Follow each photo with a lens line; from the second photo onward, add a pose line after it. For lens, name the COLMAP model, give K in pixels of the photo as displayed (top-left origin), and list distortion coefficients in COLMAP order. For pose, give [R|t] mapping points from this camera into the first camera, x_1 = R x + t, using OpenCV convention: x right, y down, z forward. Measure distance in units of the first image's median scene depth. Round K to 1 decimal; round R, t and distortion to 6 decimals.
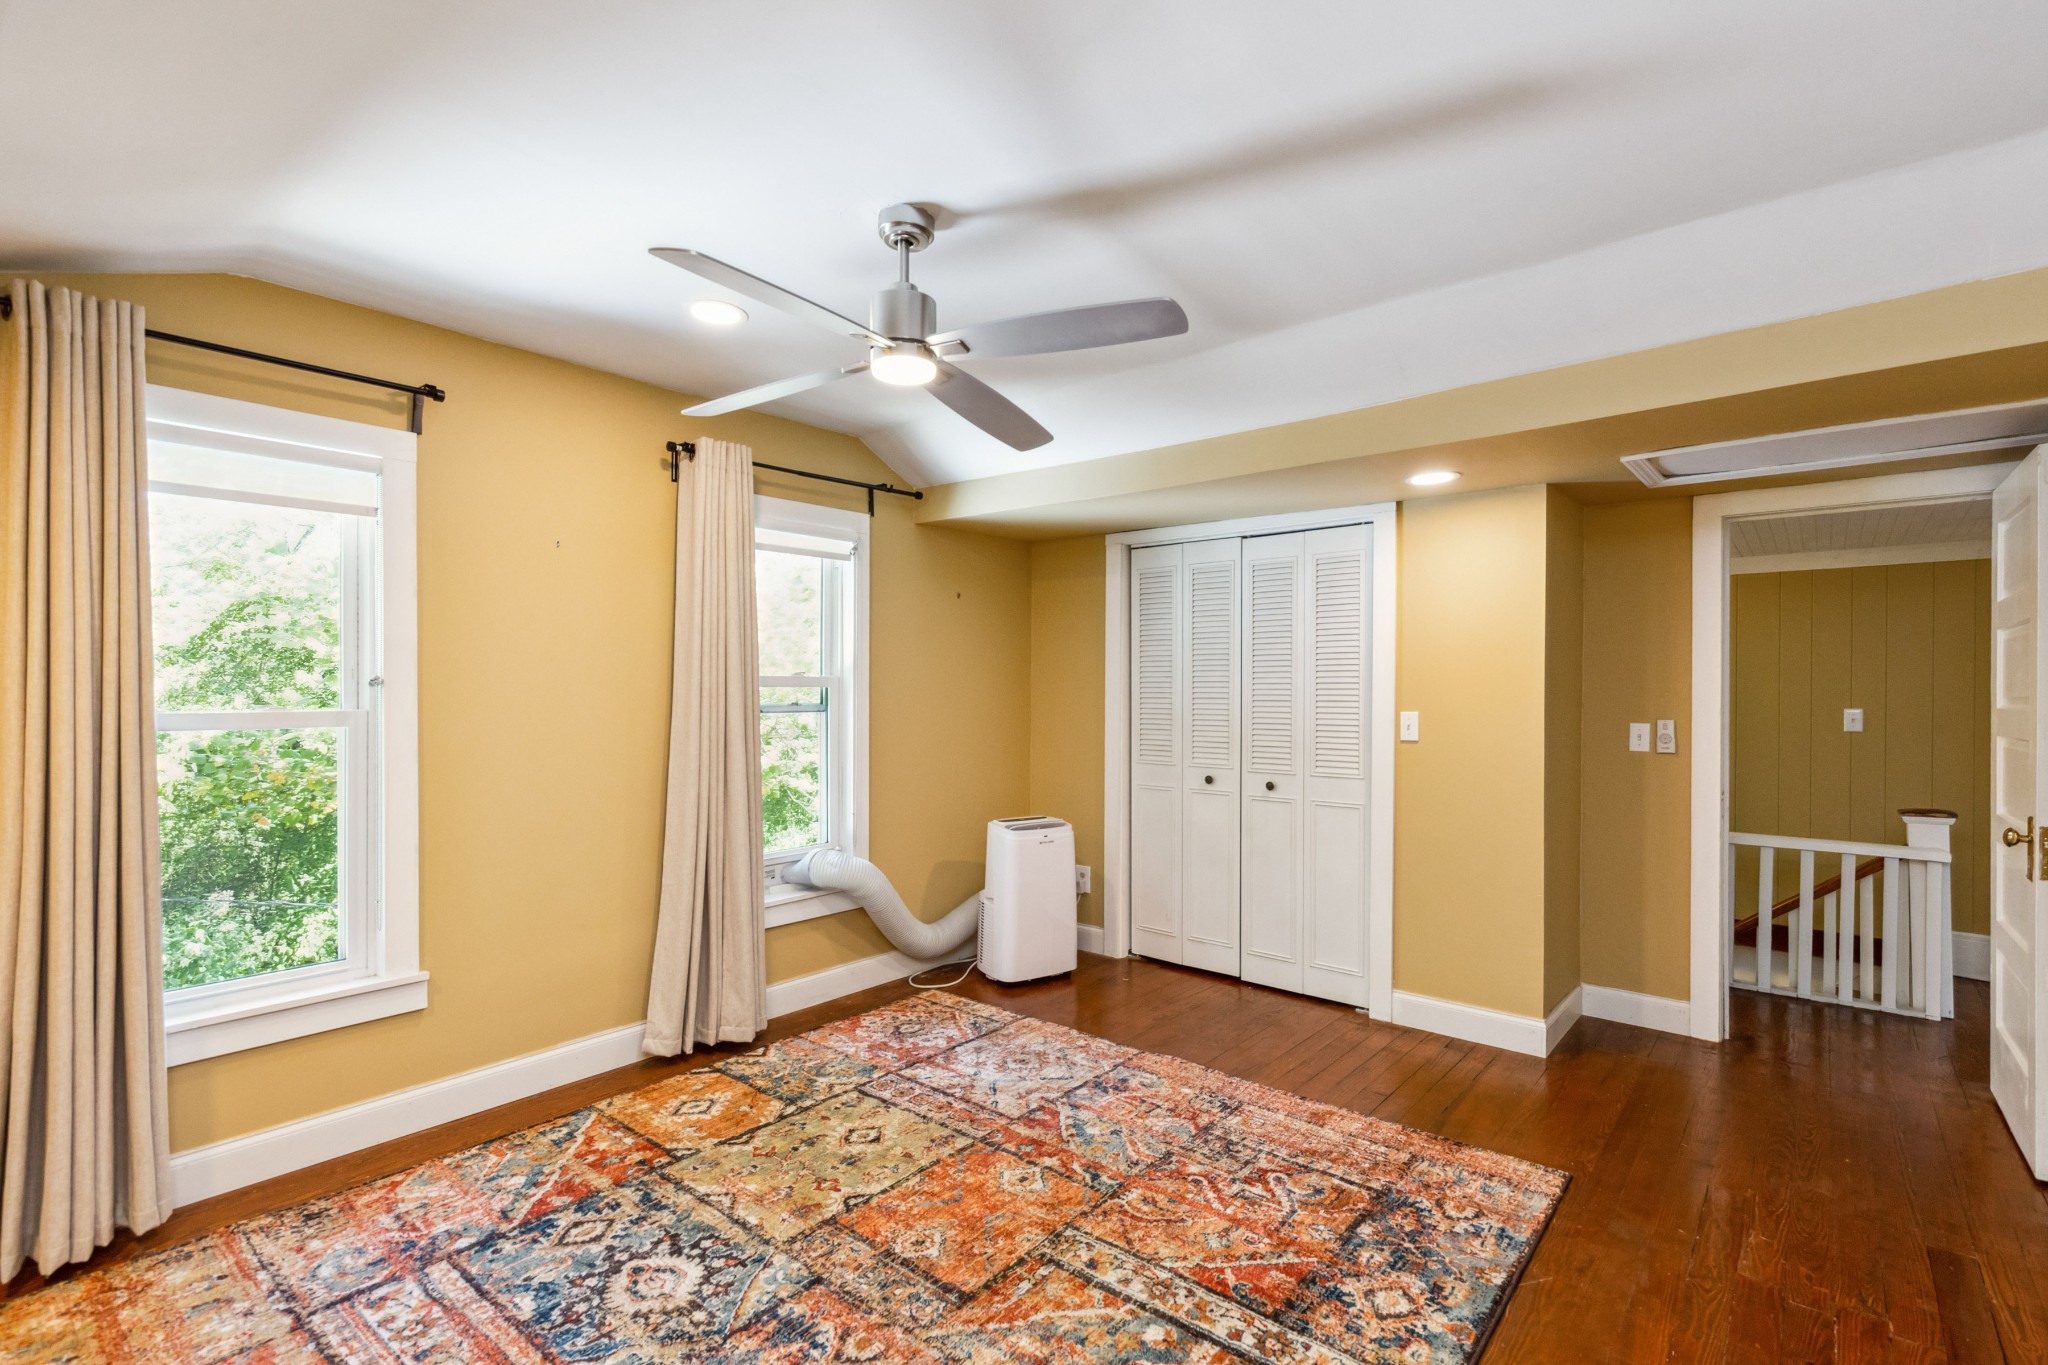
lens RADIAL K [[927.9, 0, 1034.9], [0, 927.9, 700.8], [0, 0, 1]] dist [0.007294, -0.001311]
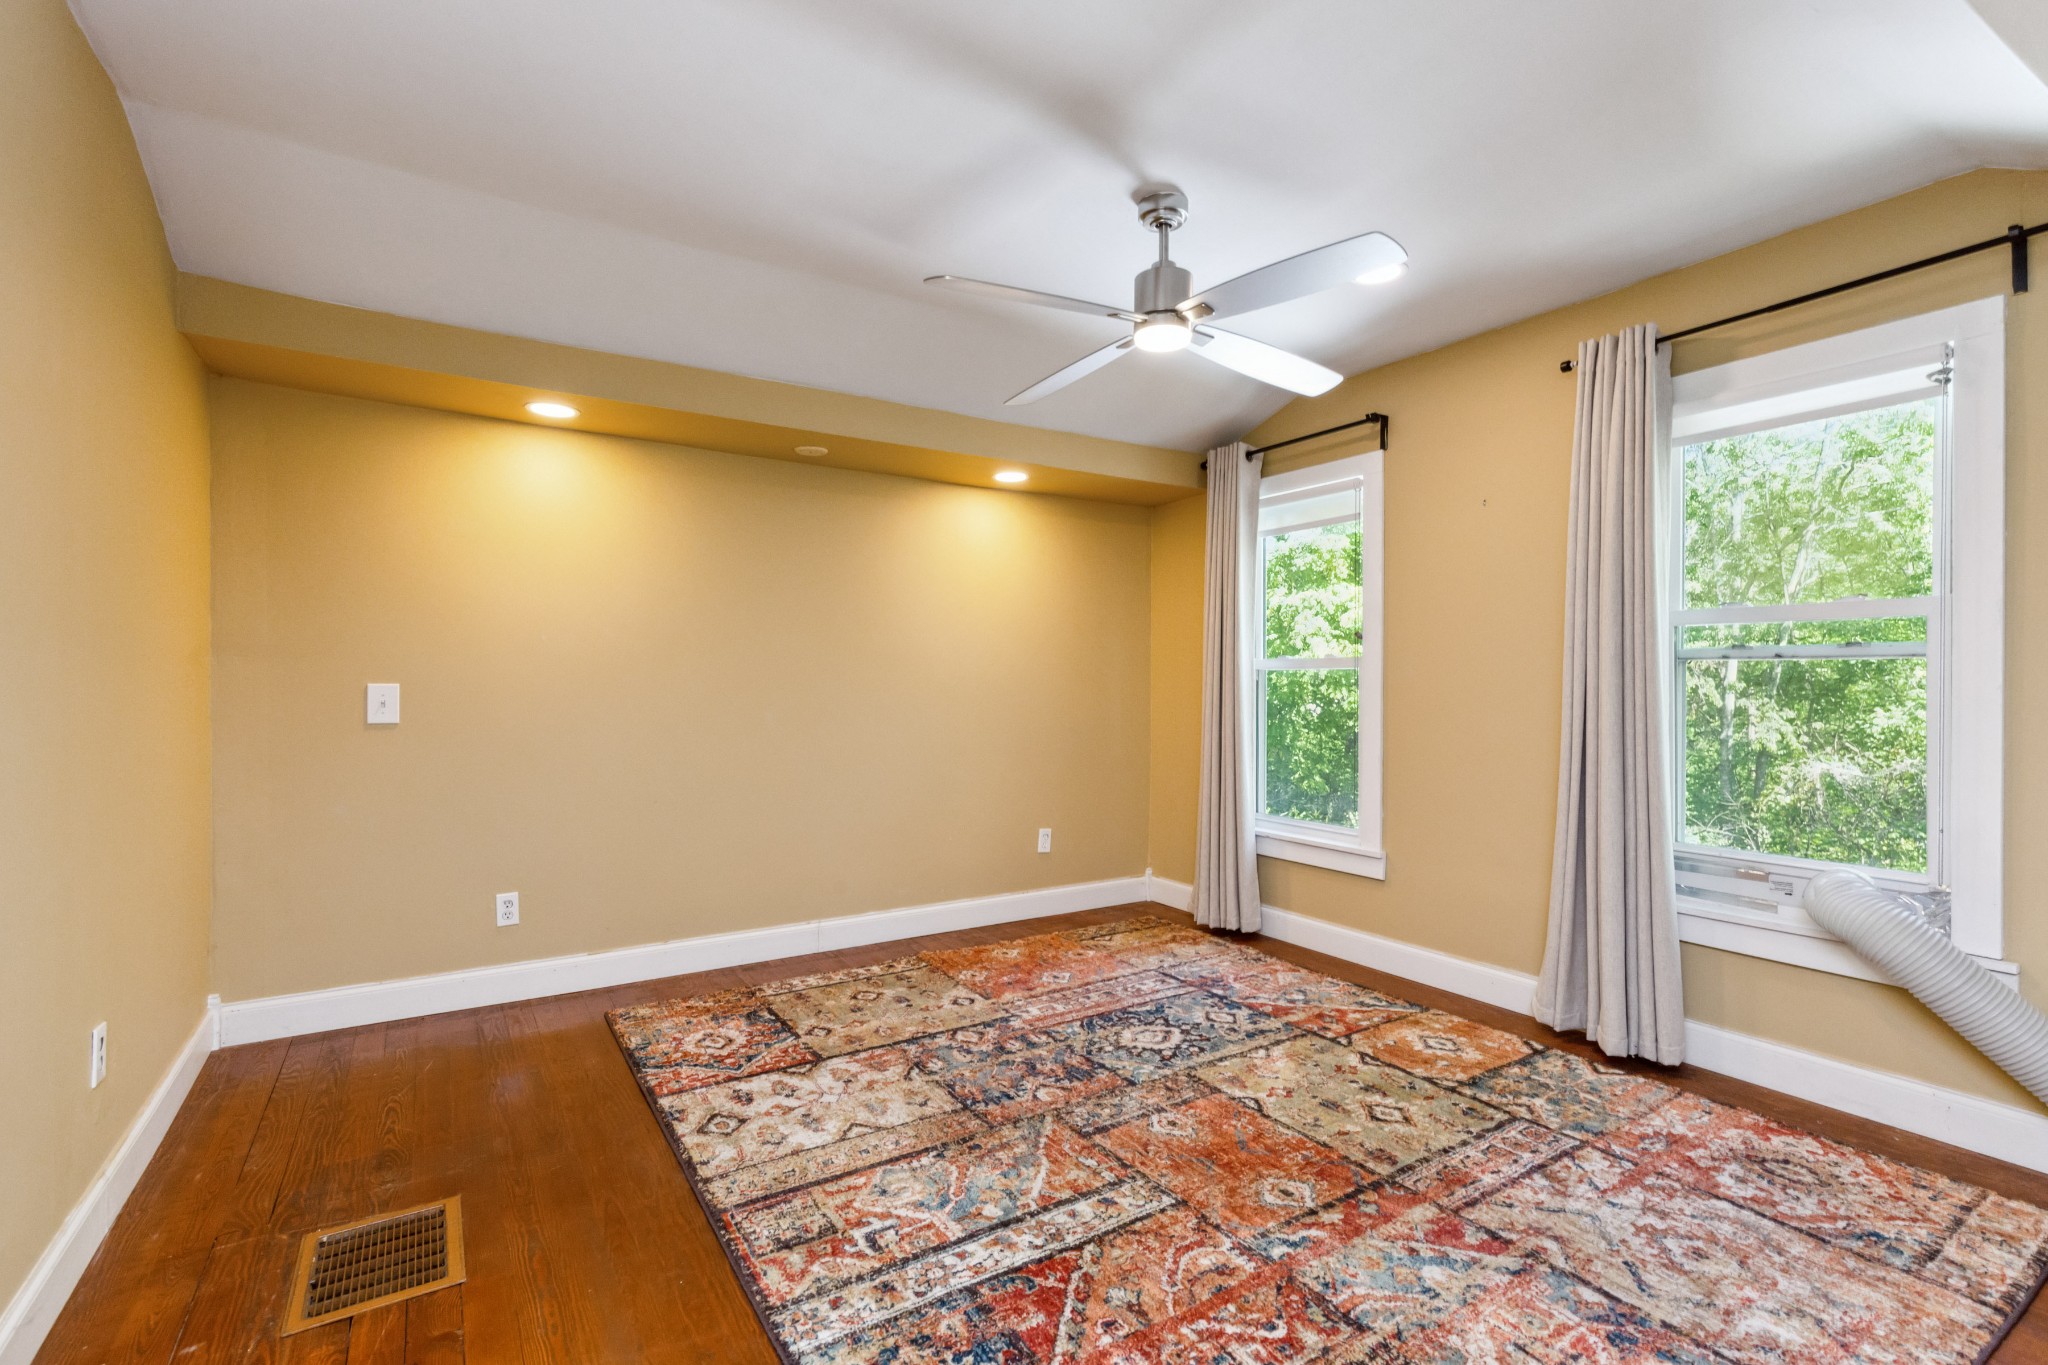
lens RADIAL K [[927.9, 0, 1031.6], [0, 927.9, 673.7], [0, 0, 1]] dist [0.007294, -0.001311]
pose [[-0.290053, -0.005807, -0.956993, 0.802934], [-0.007930, 0.999962, -0.003664, 0.046772], [0.956978, 0.006526, -0.290088, 0.950101]]
